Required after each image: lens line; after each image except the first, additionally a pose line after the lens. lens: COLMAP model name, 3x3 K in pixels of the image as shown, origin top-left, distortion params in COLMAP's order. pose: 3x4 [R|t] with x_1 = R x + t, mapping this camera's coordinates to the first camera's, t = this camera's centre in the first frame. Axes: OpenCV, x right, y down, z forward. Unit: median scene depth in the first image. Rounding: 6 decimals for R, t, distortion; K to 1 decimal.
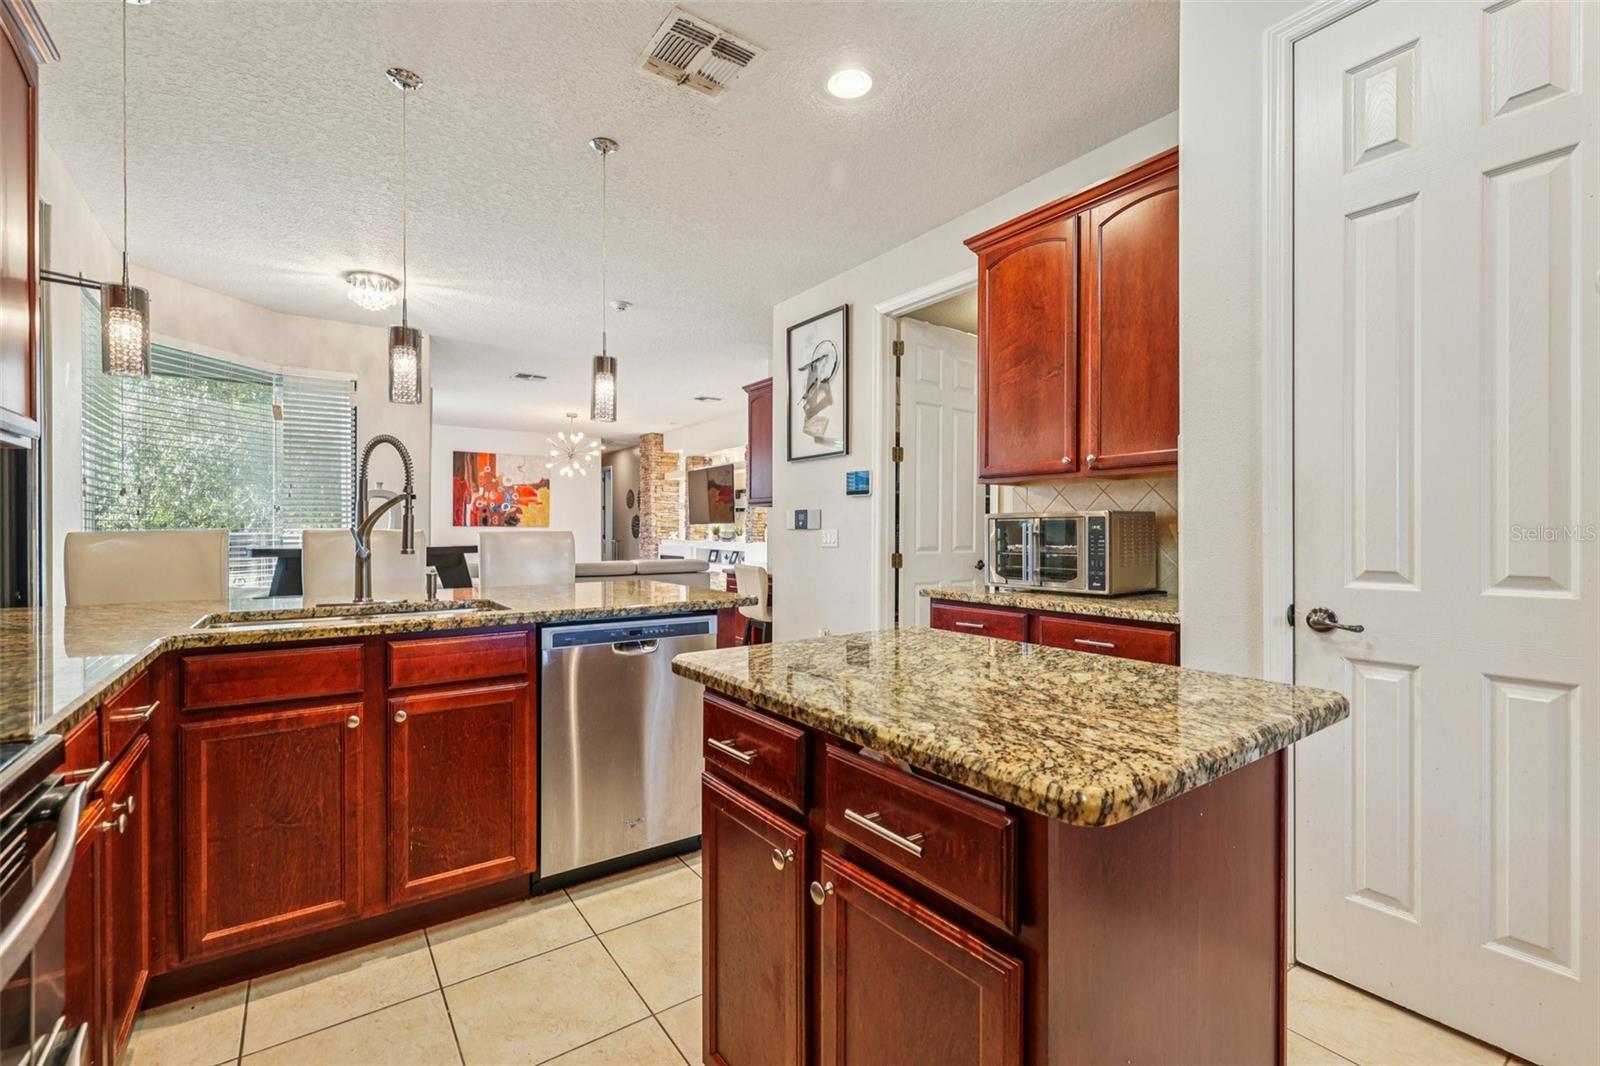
lens RADIAL K [[694.3, 0, 802.3], [0, 694.3, 529.7], [0, 0, 1]] dist [0.001040, 0.000022]
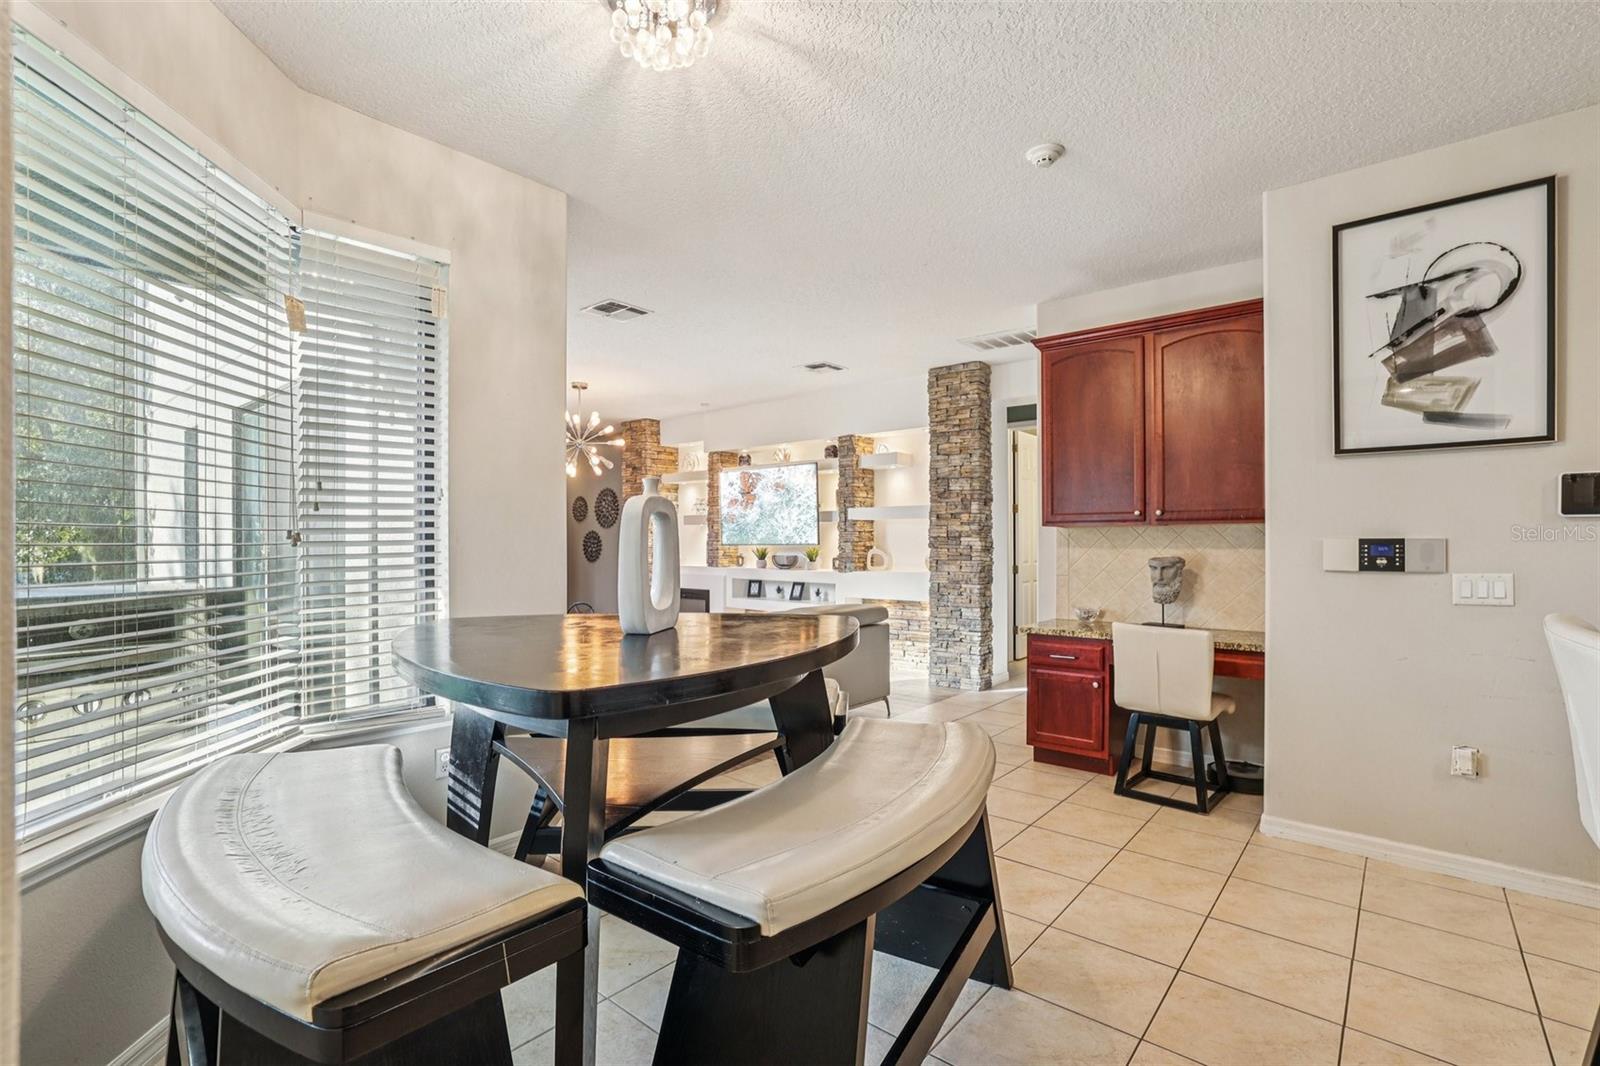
lens RADIAL K [[740.7, 0, 798.5], [0, 740.7, 532.7], [0, 0, 1]] dist [-0.013248, 0.000485]
pose [[0.968032, -0.001329, 0.250823, -0.611308], [0.004062, 0.999938, -0.010379, -0.027970], [-0.250794, 0.011066, 0.967977, 0.517333]]
